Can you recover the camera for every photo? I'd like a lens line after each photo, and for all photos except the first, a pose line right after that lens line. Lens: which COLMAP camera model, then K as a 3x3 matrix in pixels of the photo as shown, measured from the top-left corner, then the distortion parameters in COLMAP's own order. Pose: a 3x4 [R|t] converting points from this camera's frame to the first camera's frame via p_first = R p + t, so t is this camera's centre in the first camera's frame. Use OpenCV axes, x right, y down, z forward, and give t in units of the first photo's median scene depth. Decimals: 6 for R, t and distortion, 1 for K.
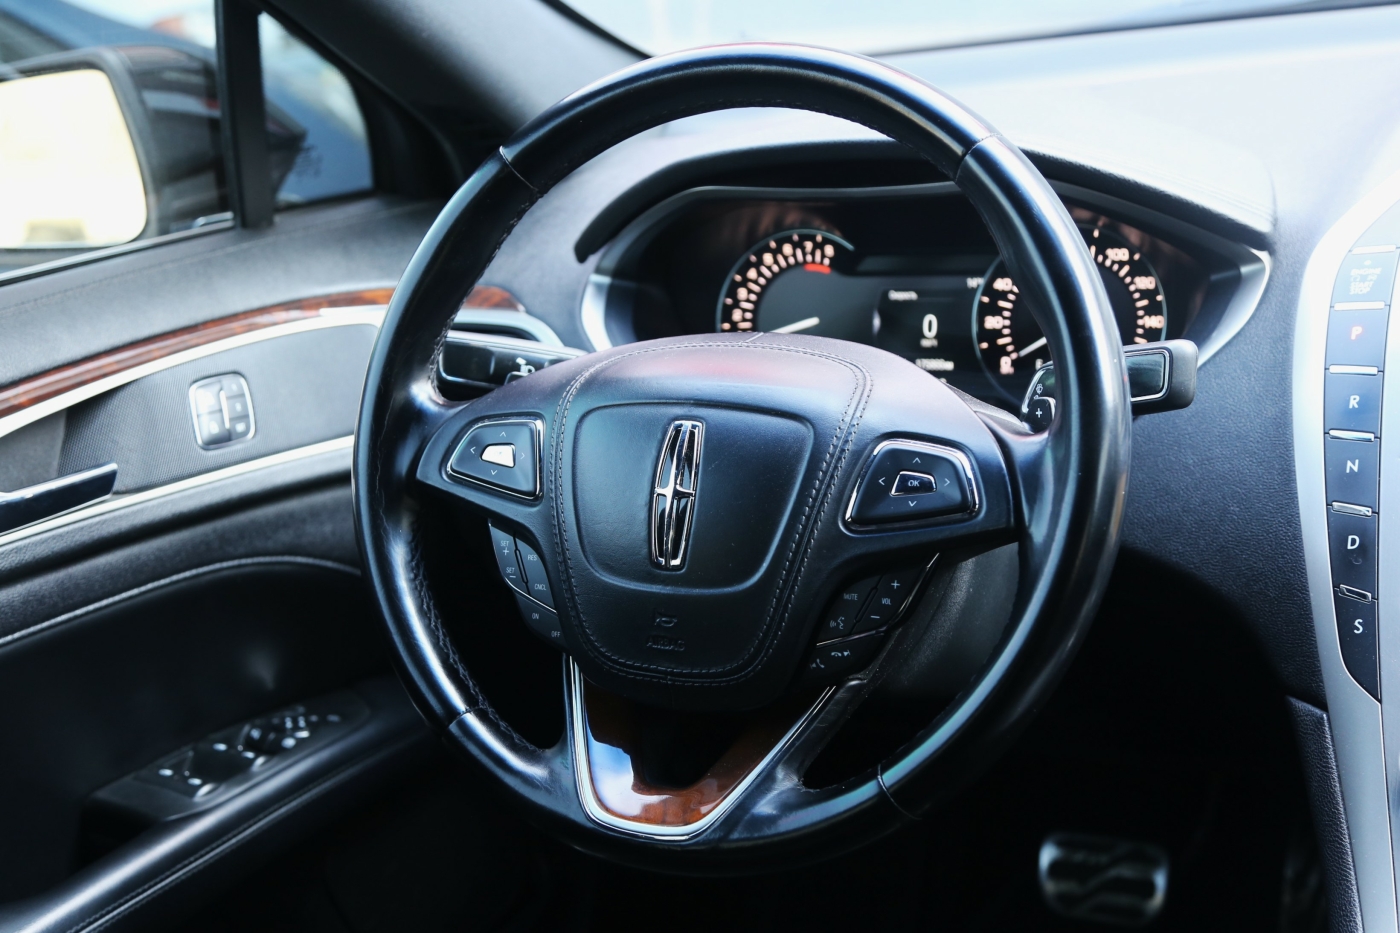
lens RADIAL K [[1870.7, 0, 671.1], [0, 1870.7, 504.7], [0, 0, 1]] dist [0.058545, 0.028588]
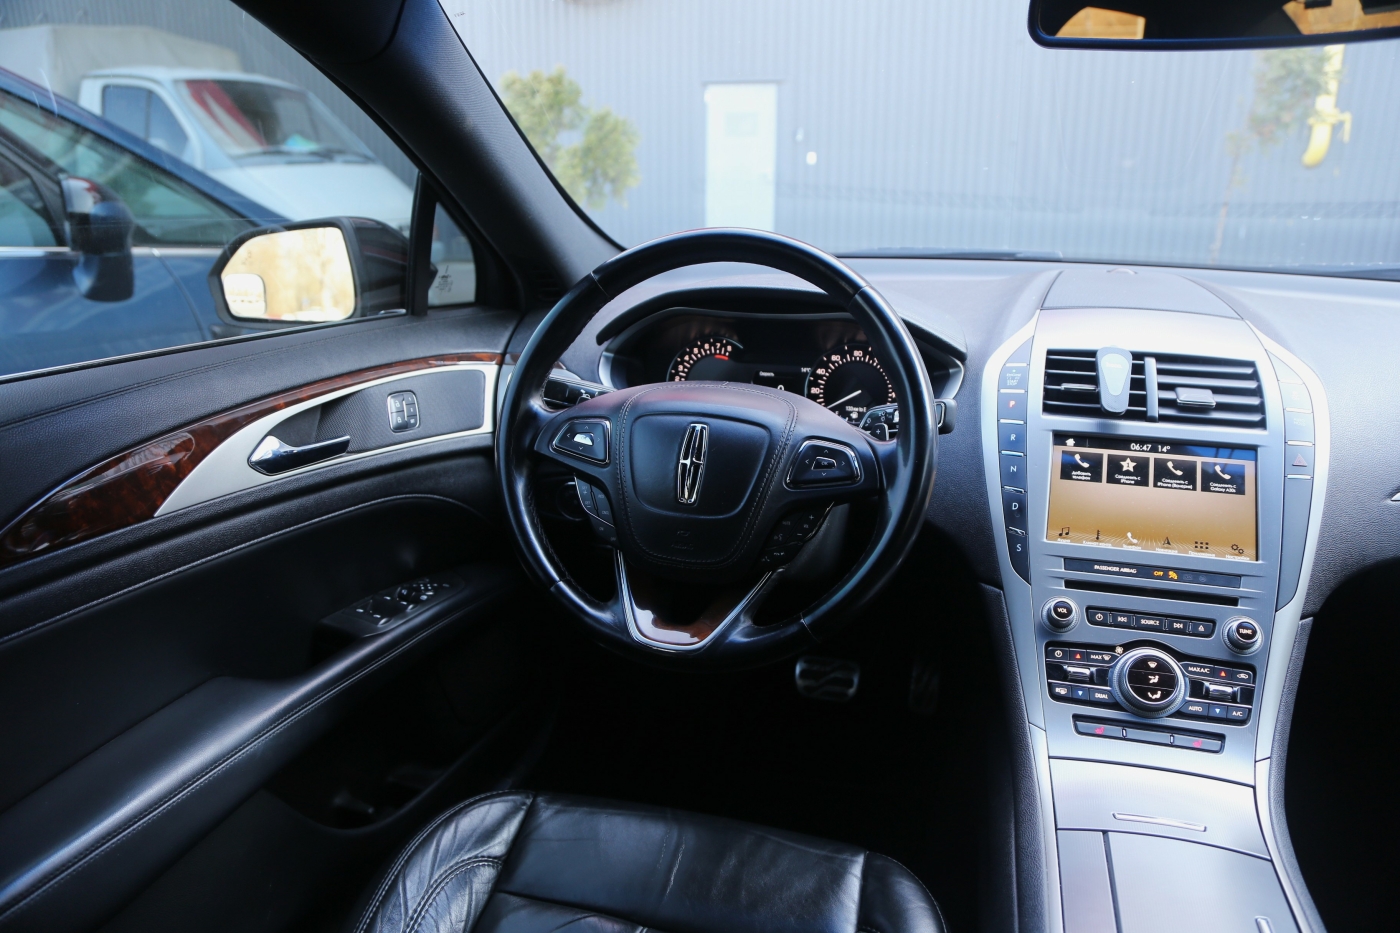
lens RADIAL K [[928.2, 0, 710.8], [0, 928.2, 461.9], [0, 0, 1]] dist [-0.138136, 0.065963]
pose [[0.979756, 0.052671, 0.193141, -0.140313], [-0.045046, 0.998030, -0.043662, 0.028484], [-0.195061, 0.034077, 0.980199, 0.099250]]
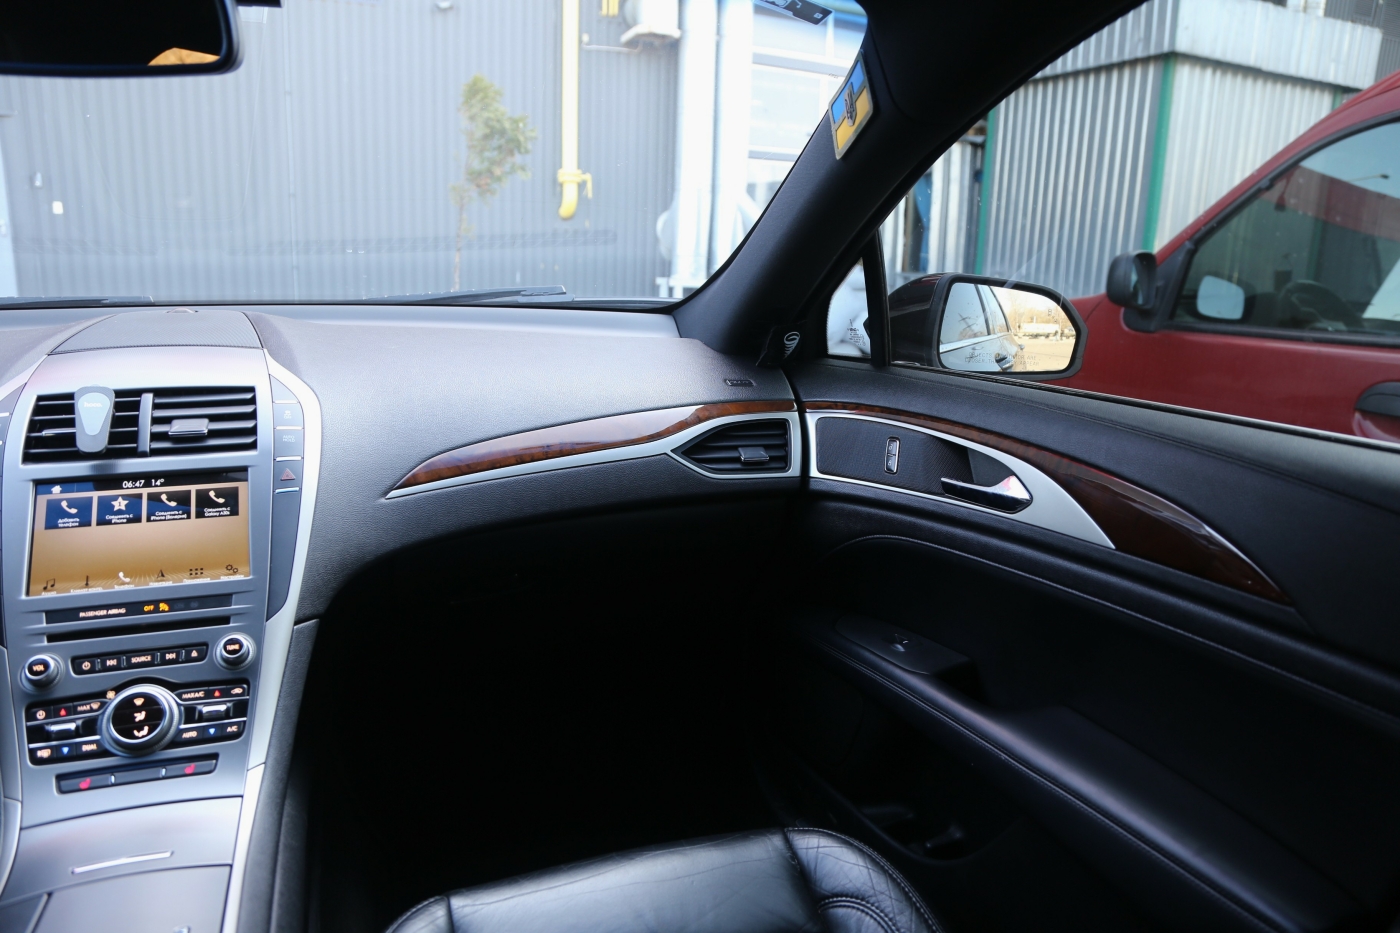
lens RADIAL K [[928.2, 0, 710.8], [0, 928.2, 461.9], [0, 0, 1]] dist [-0.138136, 0.065963]
pose [[0.630757, -0.048268, 0.774478, 0.146966], [0.149382, 0.986948, -0.060151, 0.071690], [-0.761466, 0.153634, 0.629735, -0.088921]]
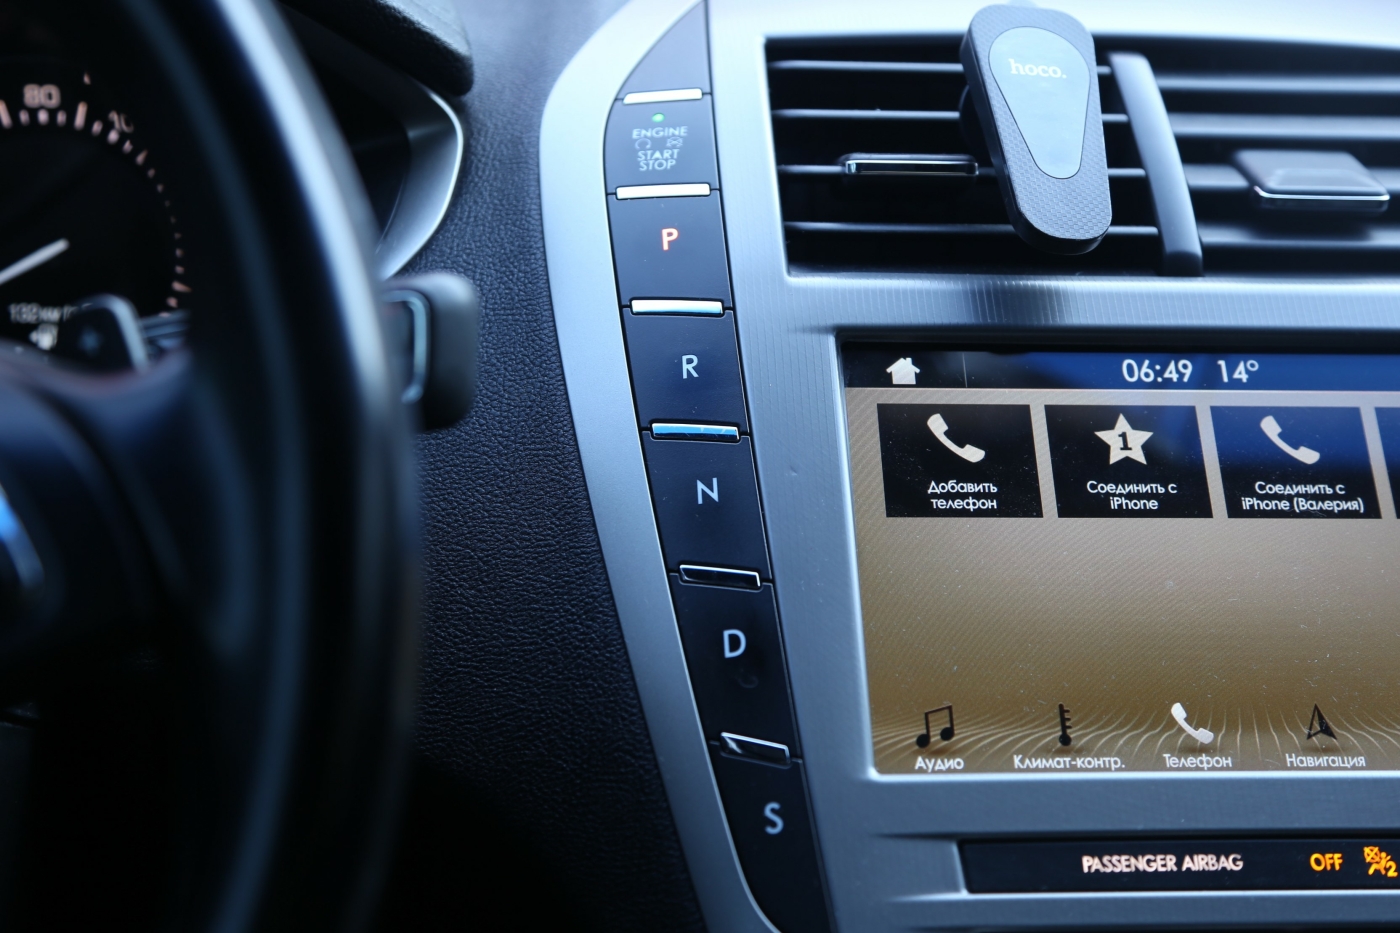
lens RADIAL K [[2073.6, 0, 698.6], [0, 2073.6, 388.4], [0, 0, 1]] dist [0.036201, 0.093855]
pose [[0.815628, 0.009766, 0.578495, 0.039688], [0.057915, 0.993458, -0.098427, 0.006323], [-0.575671, 0.113784, 0.809726, 0.533047]]
